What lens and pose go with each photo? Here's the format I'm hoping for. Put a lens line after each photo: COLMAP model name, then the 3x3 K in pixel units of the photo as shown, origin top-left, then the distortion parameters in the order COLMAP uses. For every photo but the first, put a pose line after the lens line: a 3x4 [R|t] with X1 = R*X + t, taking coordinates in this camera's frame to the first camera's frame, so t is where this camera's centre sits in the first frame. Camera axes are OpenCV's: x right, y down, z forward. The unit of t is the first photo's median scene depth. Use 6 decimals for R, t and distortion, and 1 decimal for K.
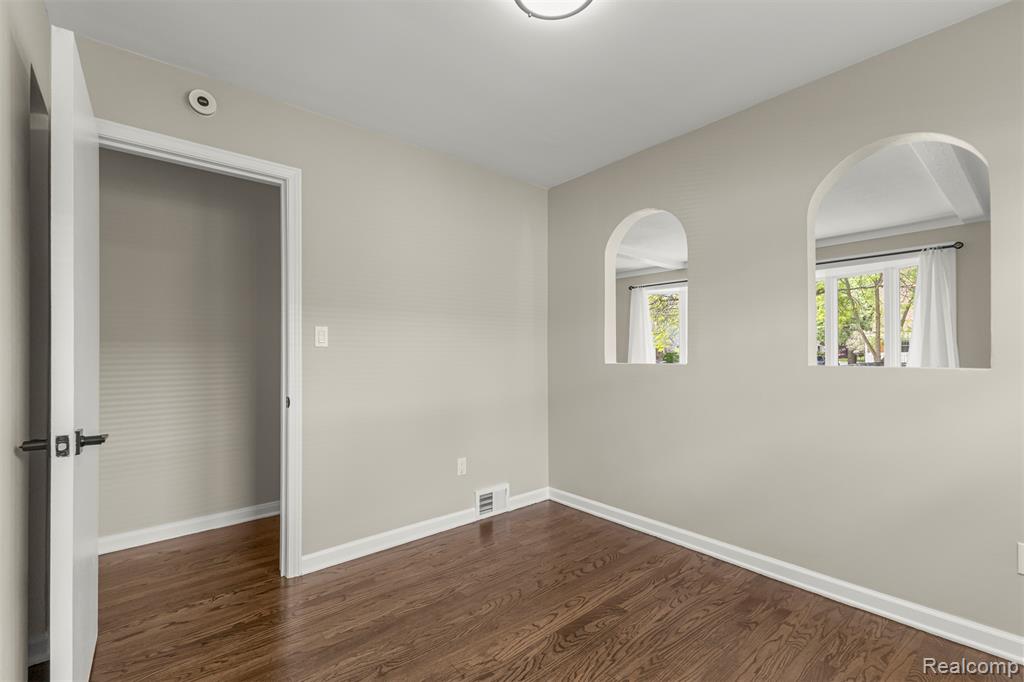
lens RADIAL K [[438.5, 0, 518.5], [0, 438.5, 346.8], [0, 0, 1]] dist [0.004031, -0.000950]
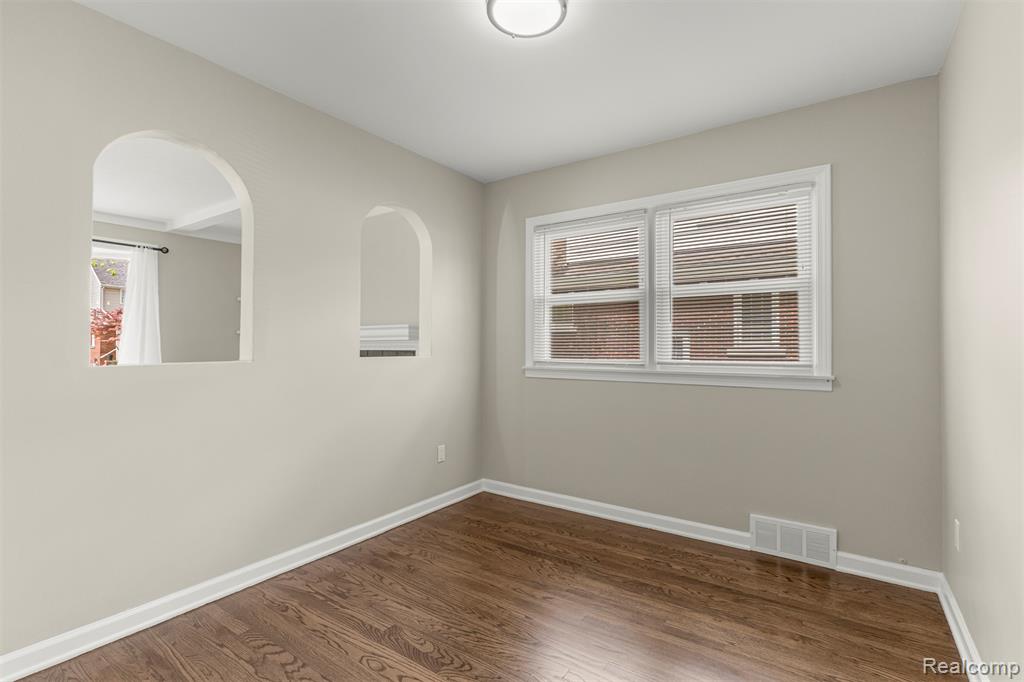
lens RADIAL K [[454.5, 0, 508.7], [0, 454.5, 339.7], [0, 0, 1]] dist [0.004031, 0.000057]
pose [[-0.210788, 0.012821, 0.977448, -0.670956], [-0.013948, 0.999773, -0.016121, 0.003569], [-0.977432, -0.017032, -0.210561, 0.857005]]
